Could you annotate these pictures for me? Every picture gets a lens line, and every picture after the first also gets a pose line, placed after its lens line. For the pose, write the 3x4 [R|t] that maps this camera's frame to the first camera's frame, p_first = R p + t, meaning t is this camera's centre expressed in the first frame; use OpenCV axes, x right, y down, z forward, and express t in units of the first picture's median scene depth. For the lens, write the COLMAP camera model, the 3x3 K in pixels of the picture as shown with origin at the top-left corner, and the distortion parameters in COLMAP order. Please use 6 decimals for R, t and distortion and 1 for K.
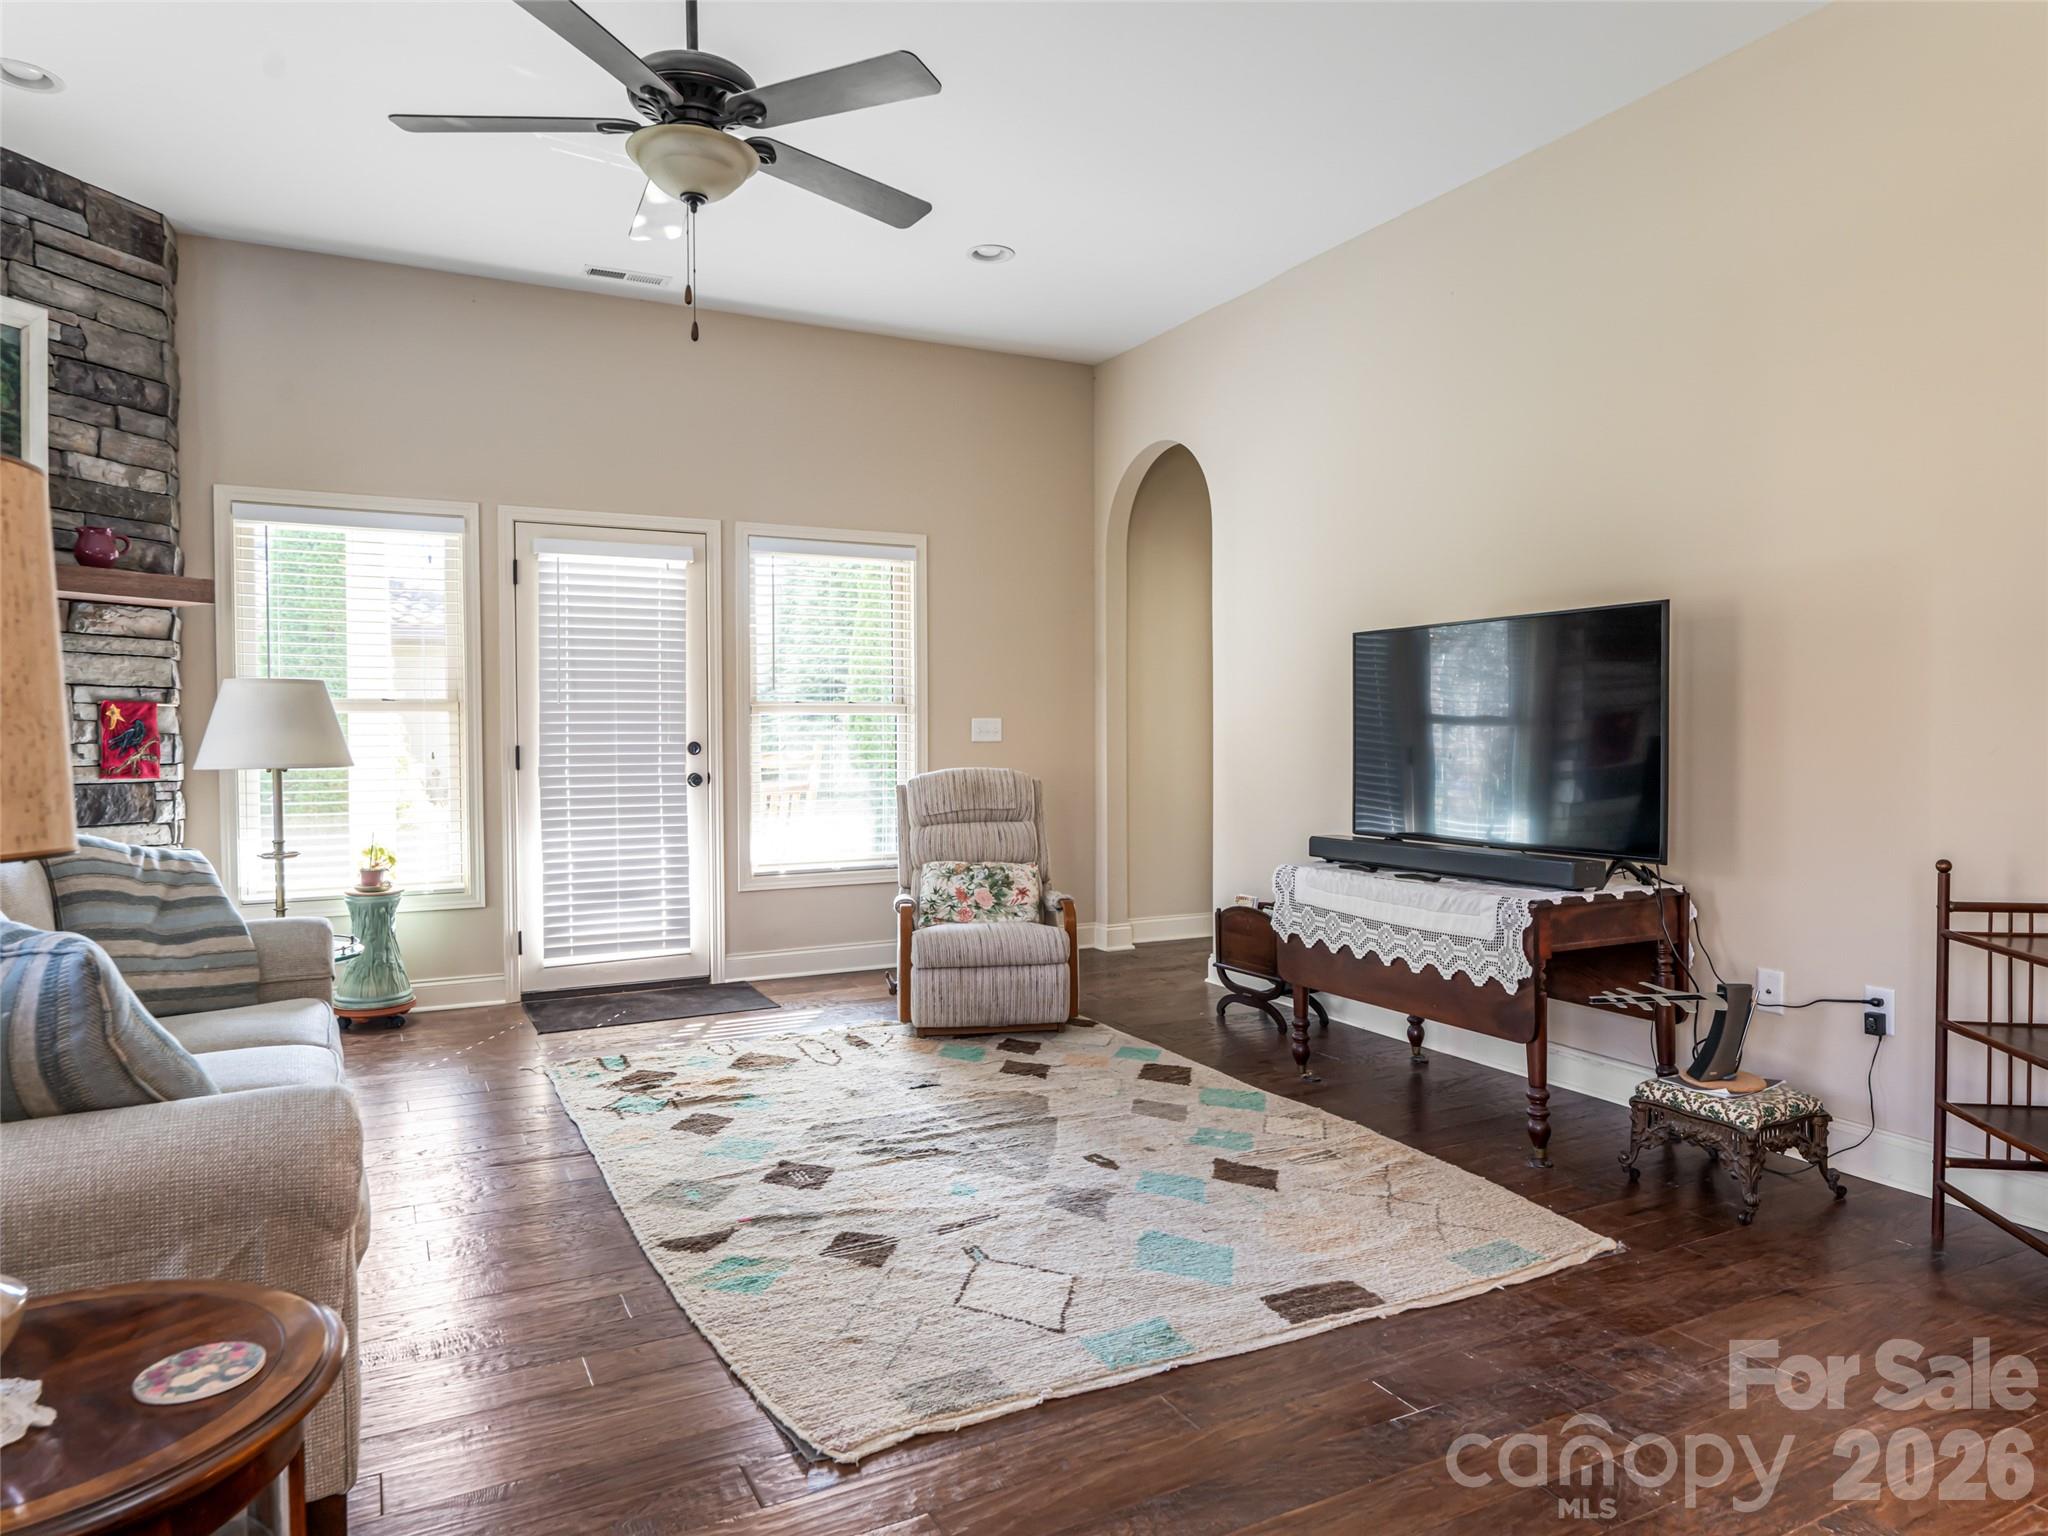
lens RADIAL K [[1285.9, 0, 1027.1], [0, 1285.9, 754.9], [0, 0, 1]] dist [-0.000964, 0.002080]
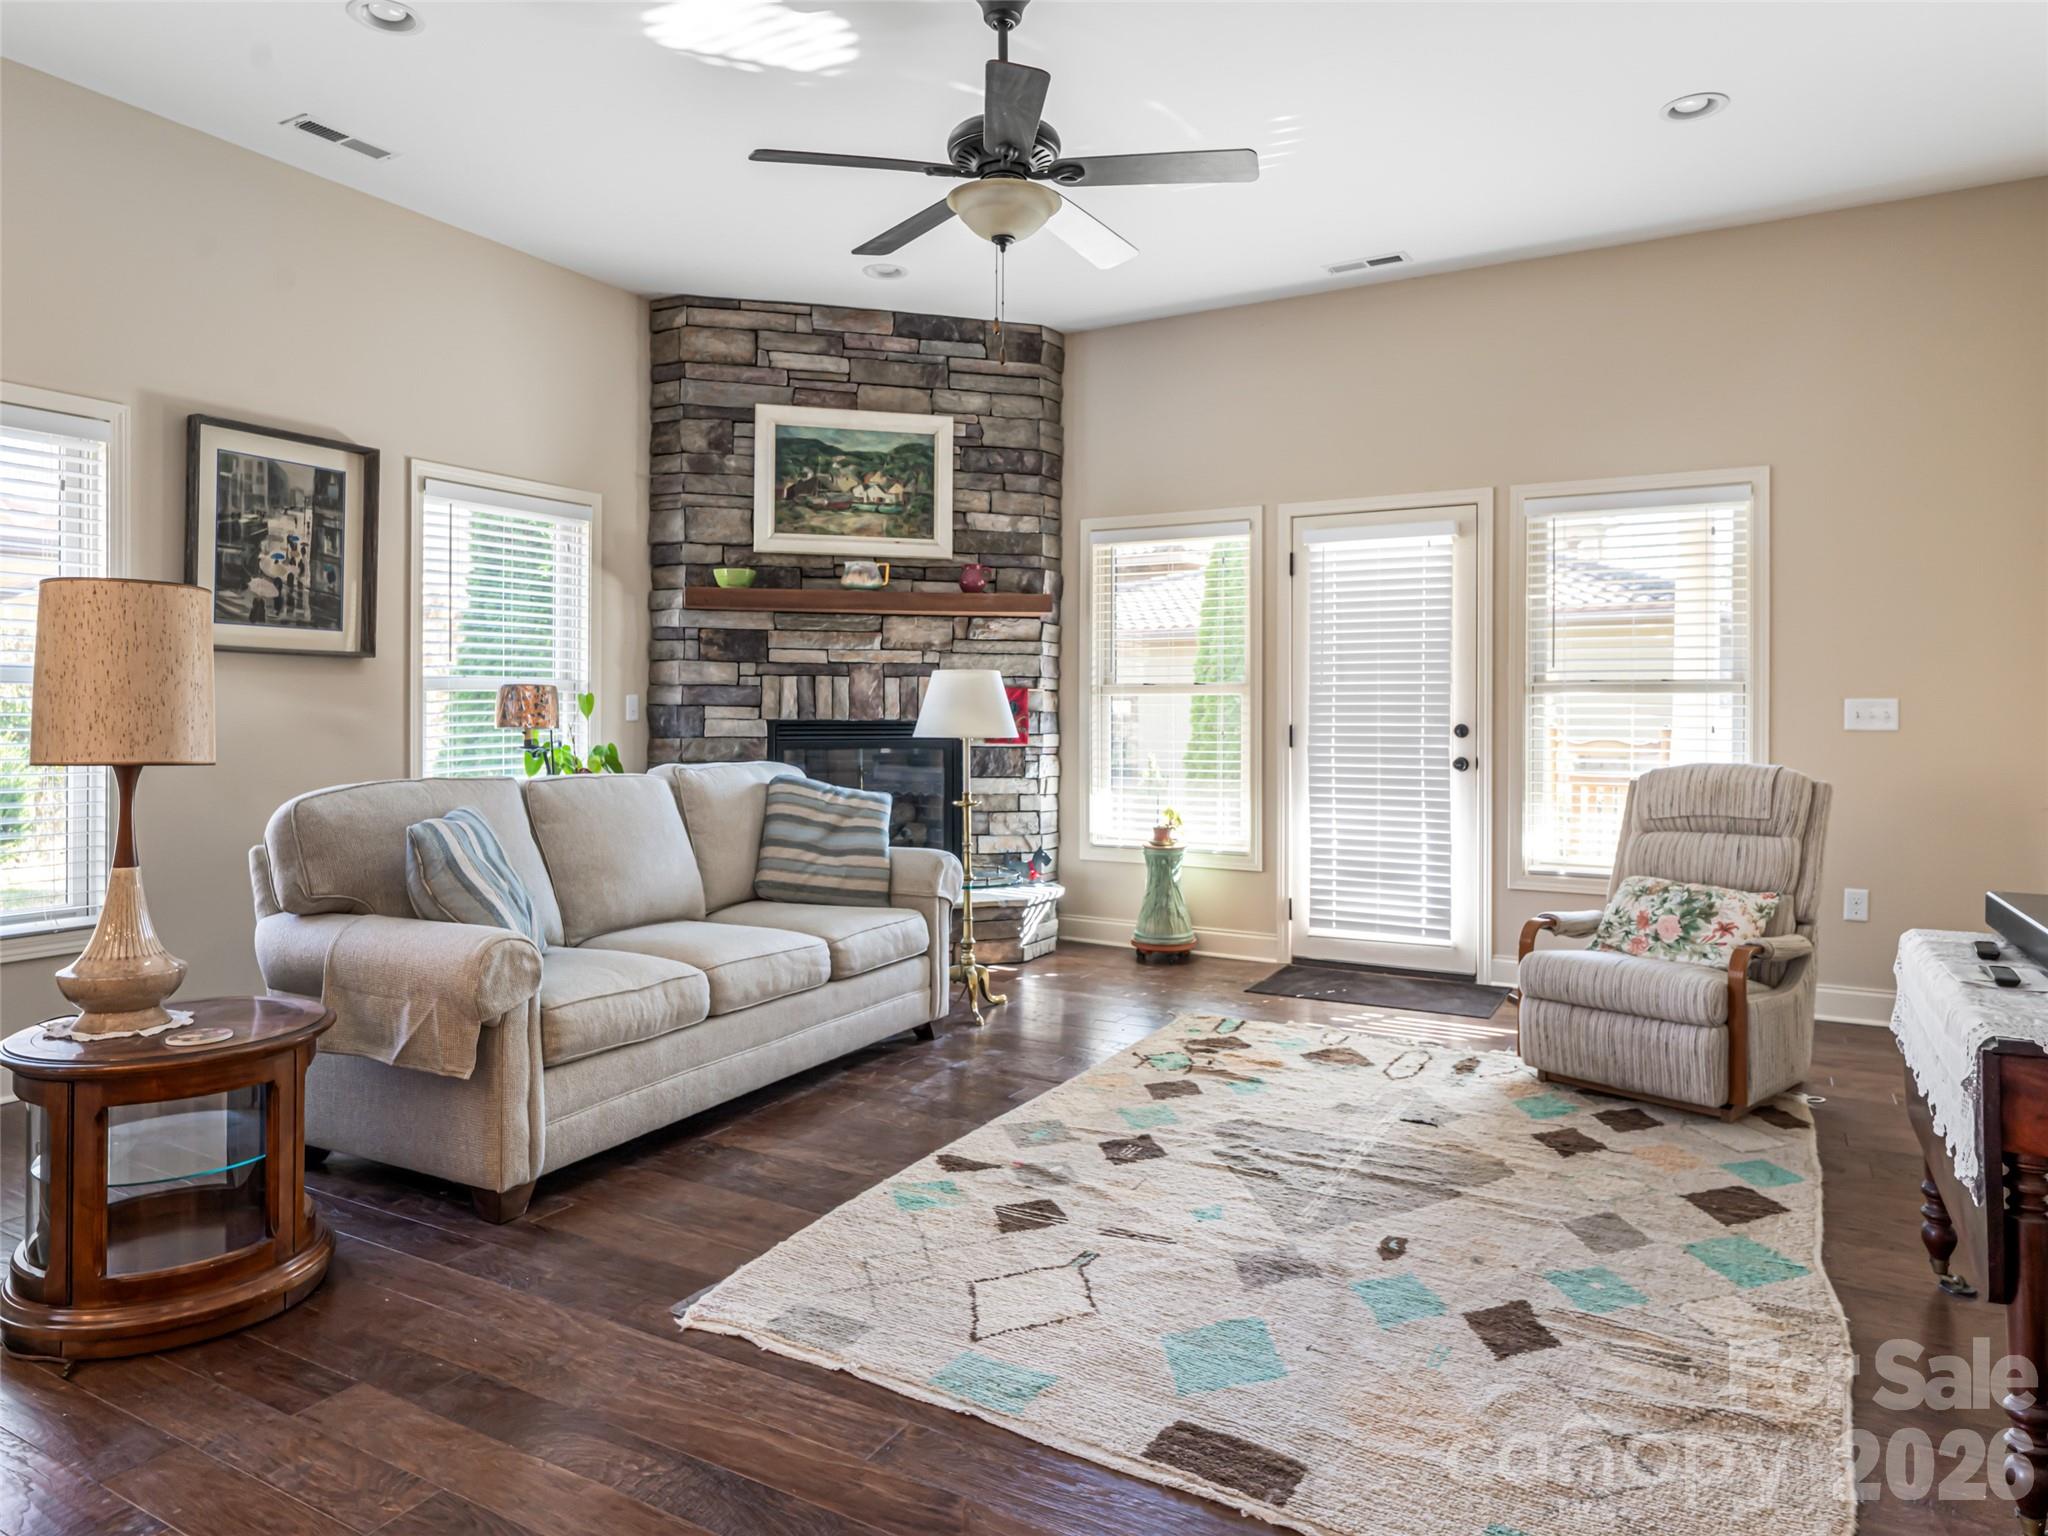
lens RADIAL K [[1285.9, 0, 1022.8], [0, 1285.9, 706.9], [0, 0, 1]] dist [-0.000964, 0.002080]
pose [[0.544954, 0.003904, -0.838457, 0.462402], [-0.022669, 0.999692, -0.010079, -0.007688], [0.838160, 0.024500, 0.544875, 0.270914]]
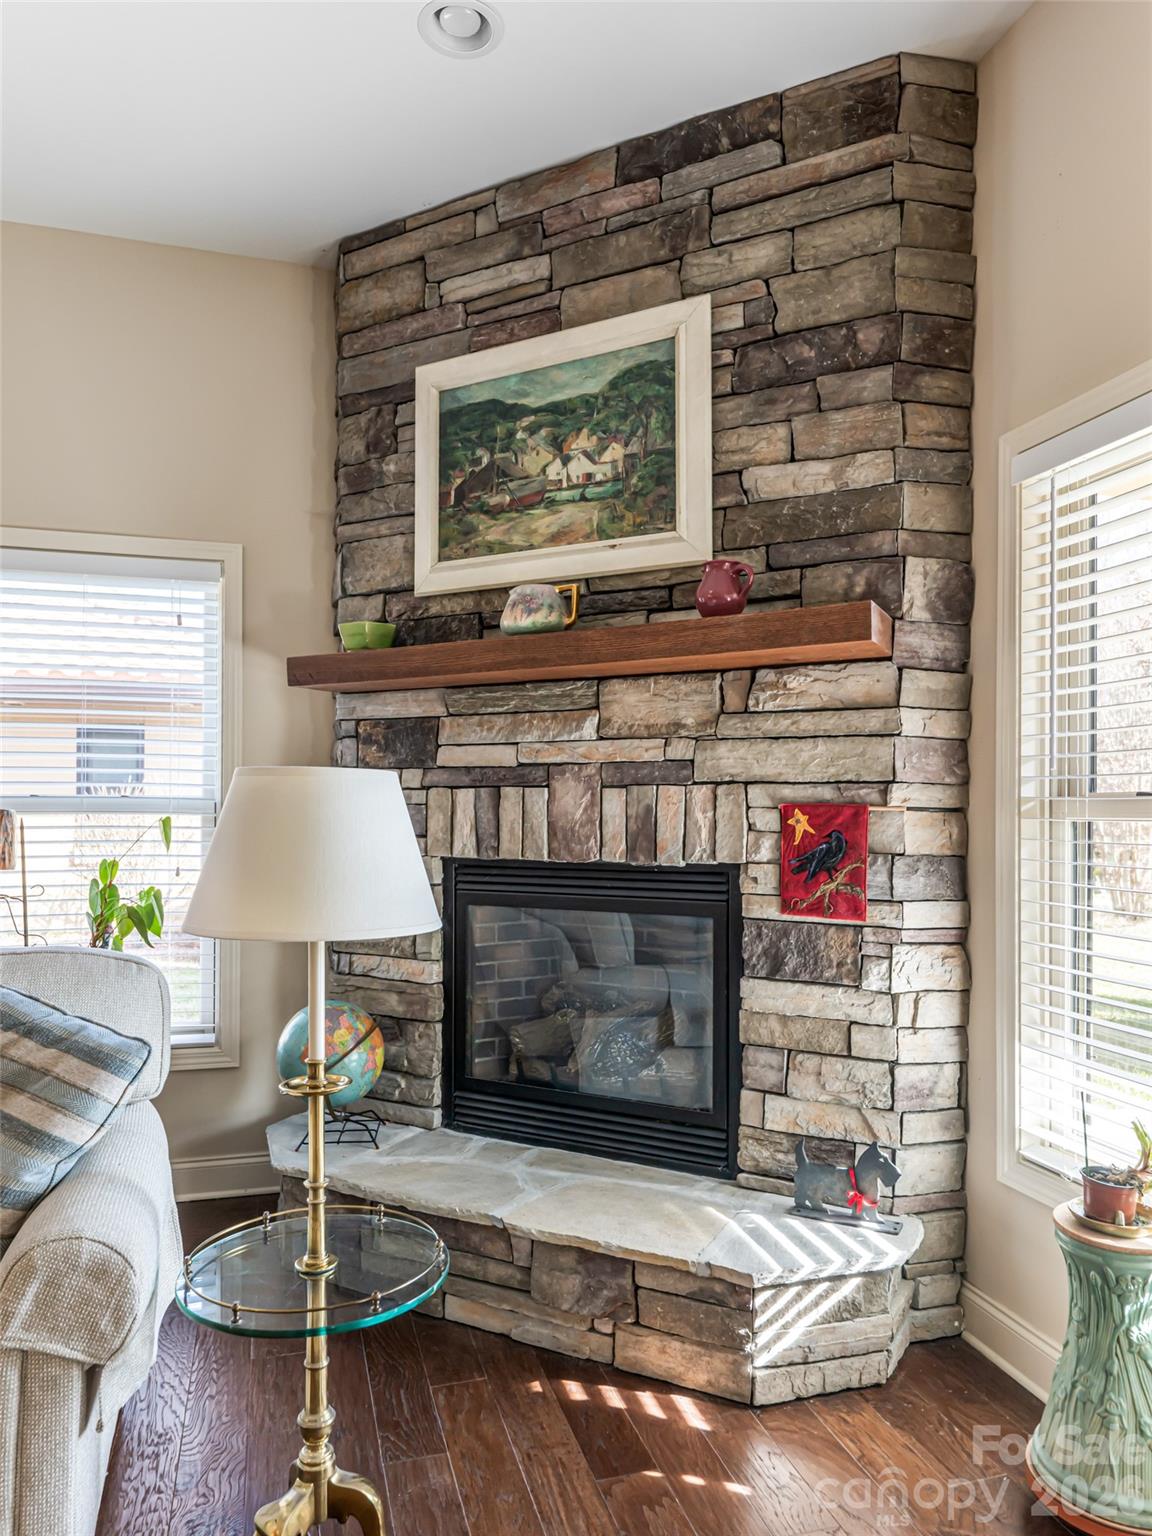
lens RADIAL K [[1047.6, 0, 570.1], [0, 1047.6, 799.4], [0, 0, 1]] dist [0.000441, -0.001287]
pose [[-0.203281, -0.008179, -0.979086, -0.129129], [-0.024324, 0.999699, -0.003301, -0.039340], [0.978818, 0.023144, -0.203418, 0.989707]]
